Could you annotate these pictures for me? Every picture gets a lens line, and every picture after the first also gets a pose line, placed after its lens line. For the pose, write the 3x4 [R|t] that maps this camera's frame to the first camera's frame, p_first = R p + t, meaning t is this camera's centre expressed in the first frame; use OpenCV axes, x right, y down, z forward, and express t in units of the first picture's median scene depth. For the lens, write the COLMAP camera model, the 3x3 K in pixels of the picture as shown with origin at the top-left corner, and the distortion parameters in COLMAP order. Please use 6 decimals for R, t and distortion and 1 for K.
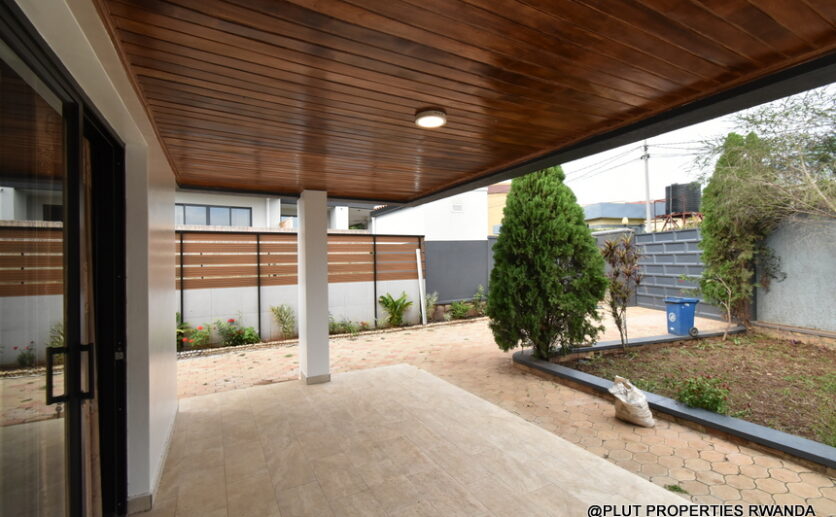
lens RADIAL K [[365.1, 0, 414.8], [0, 365.1, 258.0], [0, 0, 1]] dist [-0.000142, -0.000707]
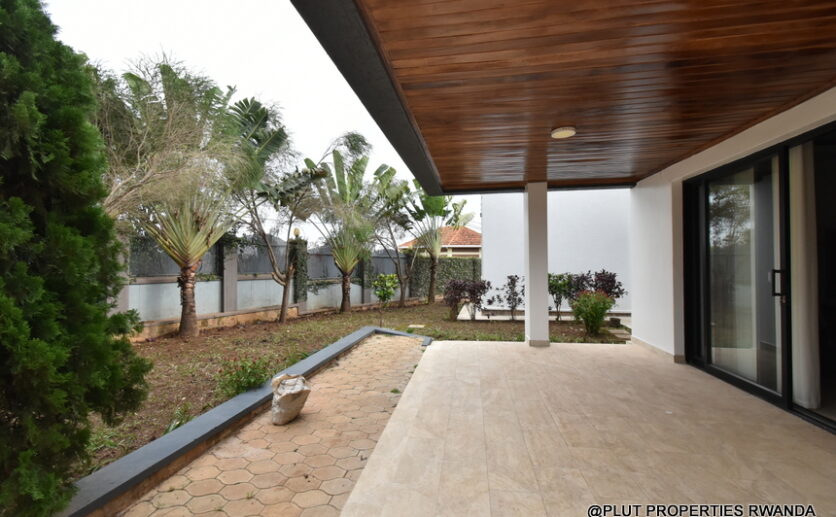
lens RADIAL K [[365.1, 0, 414.8], [0, 365.1, 258.0], [0, 0, 1]] dist [-0.000142, -0.000707]
pose [[-0.789466, 0.027445, 0.613181, -0.275353], [0.010193, 0.999448, -0.031610, 0.105930], [-0.613710, -0.018705, -0.789310, 1.928893]]
